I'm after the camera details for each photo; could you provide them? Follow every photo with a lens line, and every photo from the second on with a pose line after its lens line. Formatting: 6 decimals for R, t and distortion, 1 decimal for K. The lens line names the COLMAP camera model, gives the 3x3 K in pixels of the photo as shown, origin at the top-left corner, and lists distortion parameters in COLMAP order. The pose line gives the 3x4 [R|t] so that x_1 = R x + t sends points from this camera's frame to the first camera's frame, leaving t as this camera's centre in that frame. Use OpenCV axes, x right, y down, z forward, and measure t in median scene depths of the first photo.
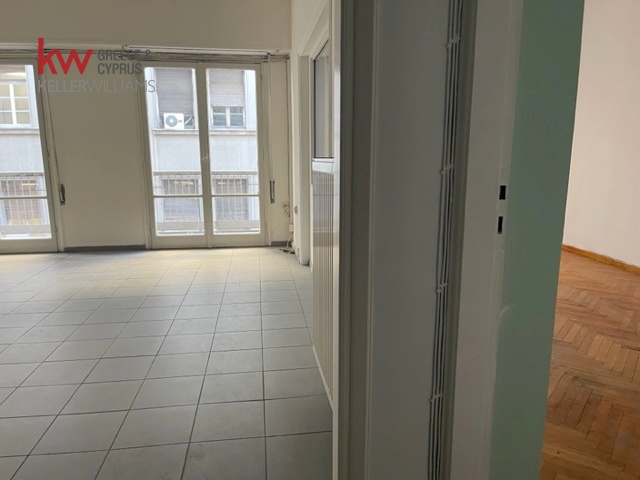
lens RADIAL K [[475.9, 0, 316.3], [0, 475.9, 240.9], [0, 0, 1]] dist [0.020887, -0.004122]
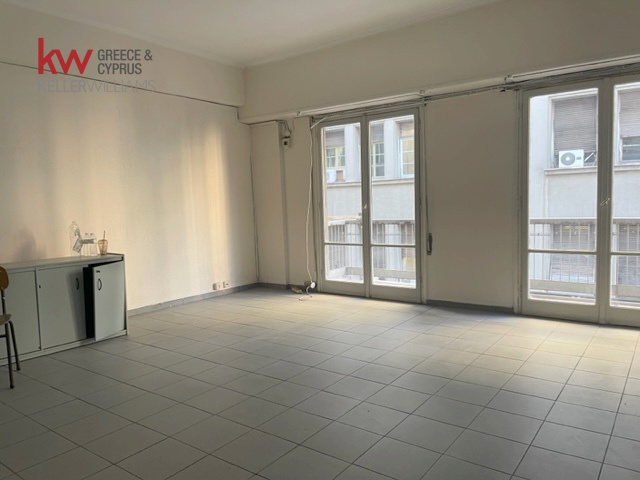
lens RADIAL K [[475.9, 0, 316.3], [0, 475.9, 240.9], [0, 0, 1]] dist [0.020887, -0.004122]
pose [[0.715934, 0.039279, -0.697062, -0.030275], [-0.098967, 0.994044, -0.045633, -0.035946], [0.691118, 0.101656, 0.715557, 0.159038]]
